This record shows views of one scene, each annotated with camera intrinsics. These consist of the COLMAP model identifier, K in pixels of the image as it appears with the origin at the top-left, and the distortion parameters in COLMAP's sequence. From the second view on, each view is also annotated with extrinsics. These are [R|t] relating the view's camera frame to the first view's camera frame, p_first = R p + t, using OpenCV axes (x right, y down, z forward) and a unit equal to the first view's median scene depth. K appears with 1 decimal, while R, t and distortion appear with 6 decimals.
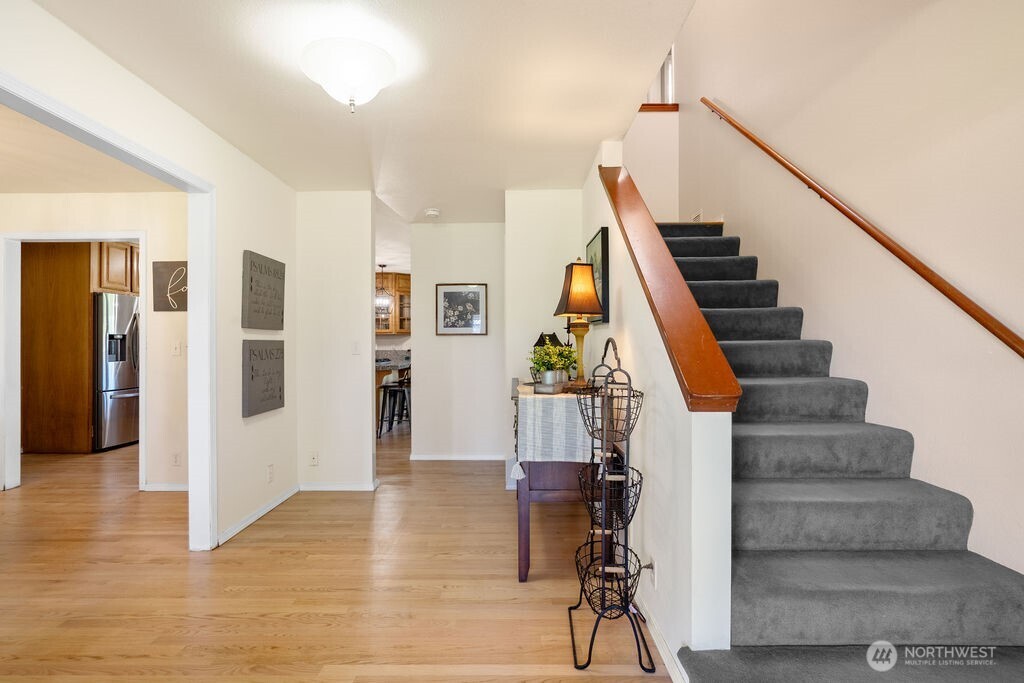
lens RADIAL K [[486.4, 0, 510.9], [0, 486.4, 345.2], [0, 0, 1]] dist [-0.002392, 0.000331]
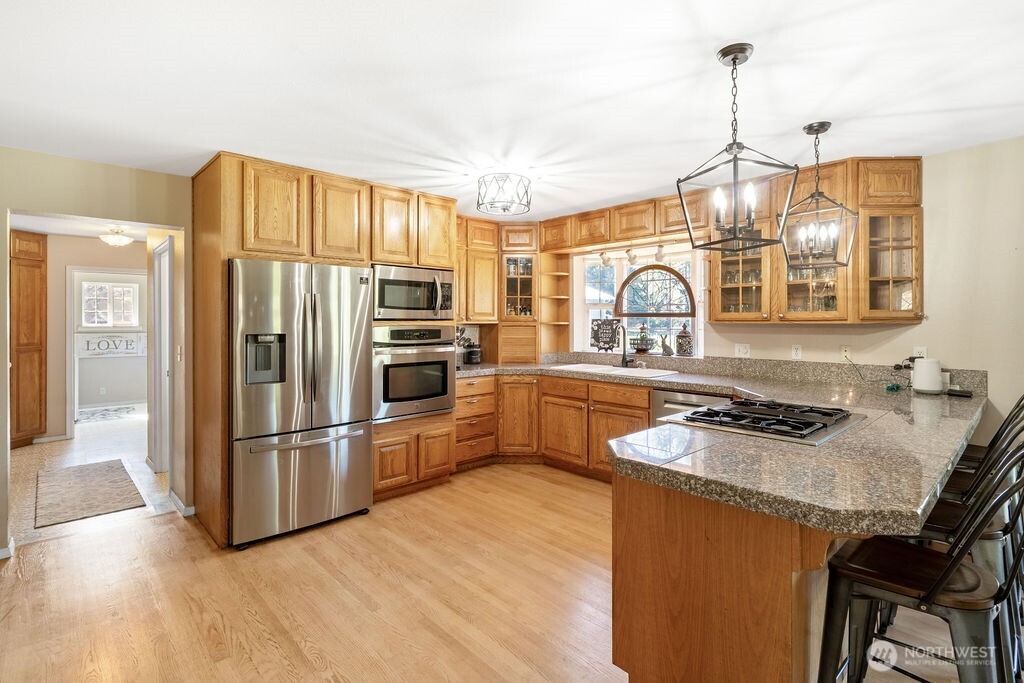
lens RADIAL K [[486.4, 0, 510.4], [0, 486.4, 319.8], [0, 0, 1]] dist [-0.002392, 0.000331]
pose [[0.688055, -0.005644, -0.725637, -0.149375], [0.000258, 0.999972, -0.007533, -0.022475], [0.725659, 0.004996, 0.688037, 0.550465]]
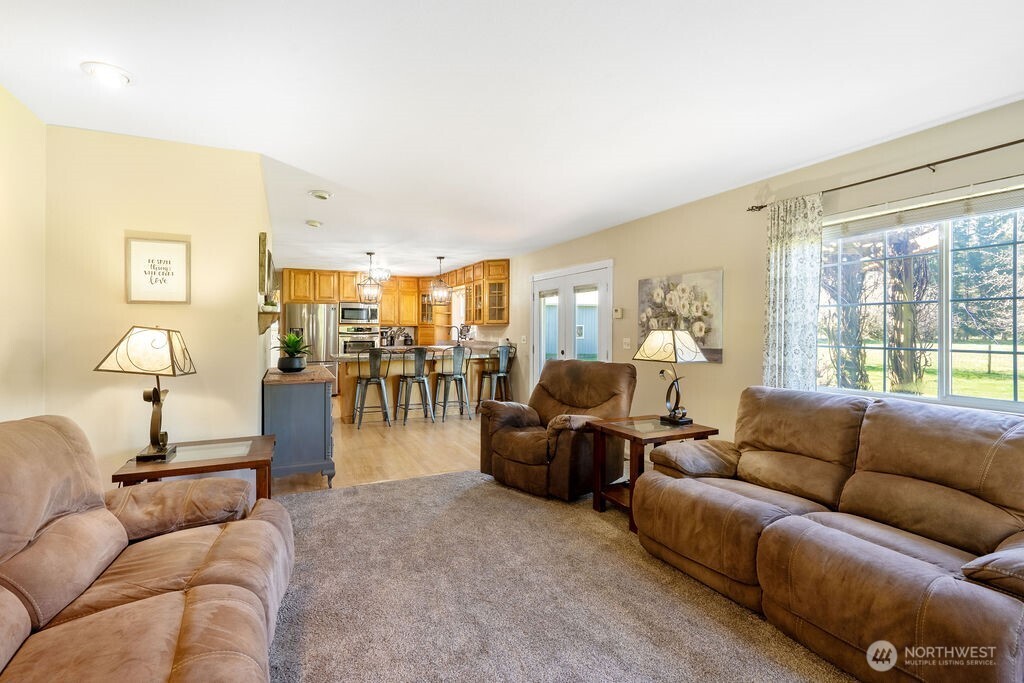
lens RADIAL K [[486.4, 0, 512.0], [0, 486.4, 335.7], [0, 0, 1]] dist [-0.002392, 0.000331]
pose [[0.437777, 0.014963, -0.898959, 0.629274], [-0.004048, 0.999884, 0.014671, -0.016341], [0.899074, -0.002784, 0.437787, 0.626403]]
